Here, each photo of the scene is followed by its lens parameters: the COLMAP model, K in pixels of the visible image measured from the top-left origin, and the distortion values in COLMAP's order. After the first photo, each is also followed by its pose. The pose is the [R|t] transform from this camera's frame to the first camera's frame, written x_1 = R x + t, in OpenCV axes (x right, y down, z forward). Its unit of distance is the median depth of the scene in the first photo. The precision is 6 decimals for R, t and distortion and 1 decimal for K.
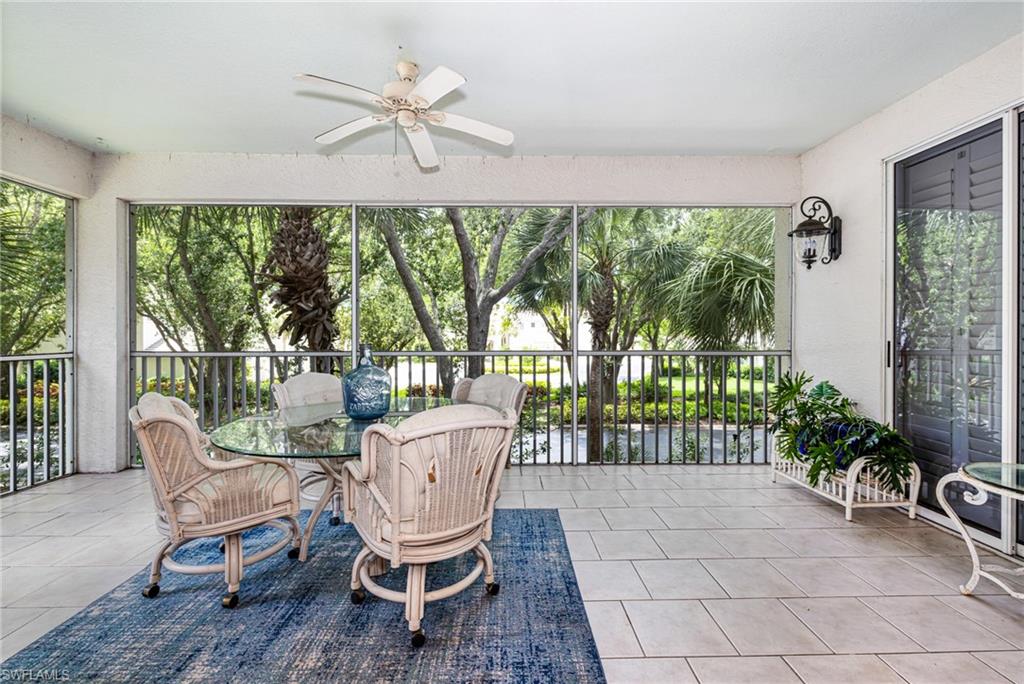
lens RADIAL K [[449.5, 0, 512.5], [0, 449.5, 331.4], [0, 0, 1]] dist [0.000491, -0.000669]
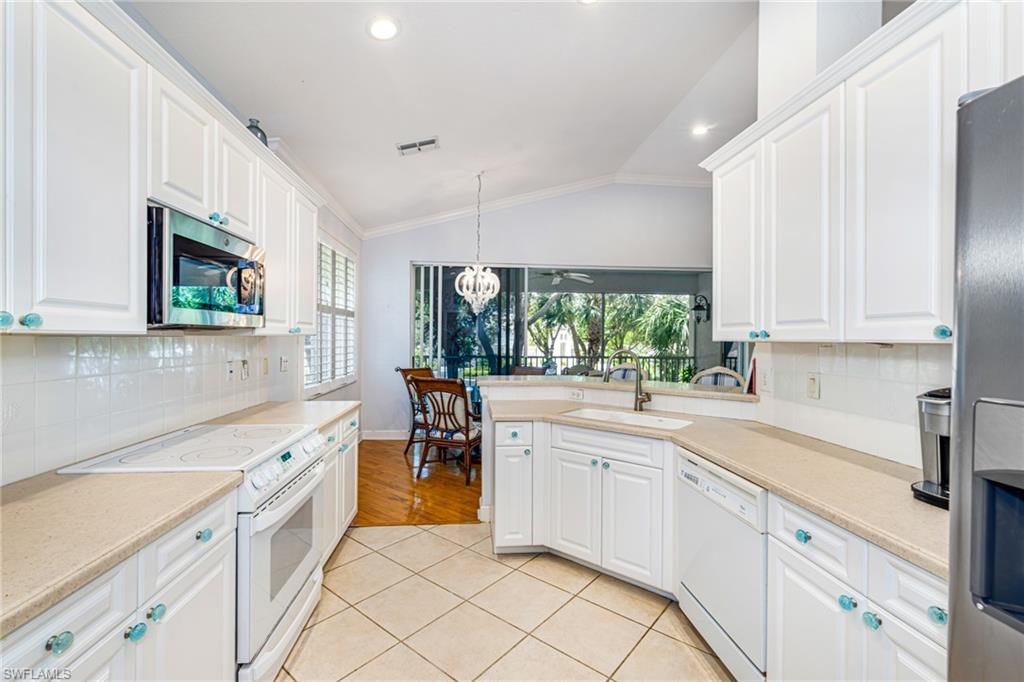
lens RADIAL K [[449.5, 0, 495.3], [0, 449.5, 340.2], [0, 0, 1]] dist [0.000491, -0.000669]
pose [[0.998795, 0.006834, 0.048599, -0.361086], [-0.007065, 0.999965, 0.004581, -0.033623], [-0.048566, -0.004919, 0.998808, -0.885832]]
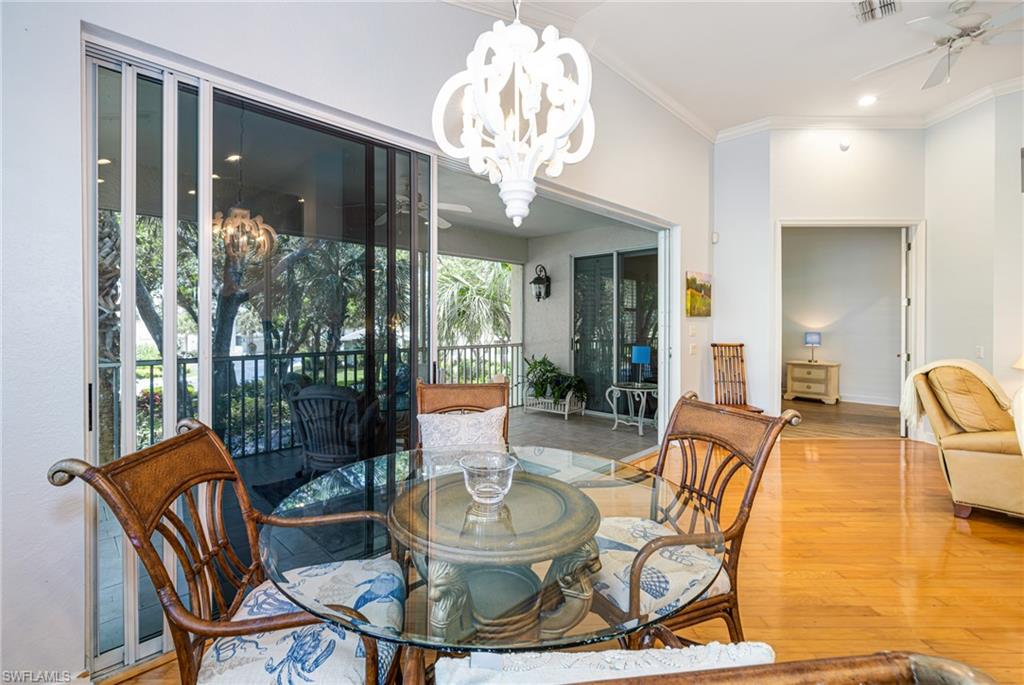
lens RADIAL K [[449.5, 0, 482.7], [0, 449.5, 326.4], [0, 0, 1]] dist [0.000491, -0.000669]
pose [[0.736652, -0.005878, 0.676246, -0.519640], [0.003471, 0.999982, 0.004910, -0.025412], [-0.676263, -0.001270, 0.736659, -0.170775]]
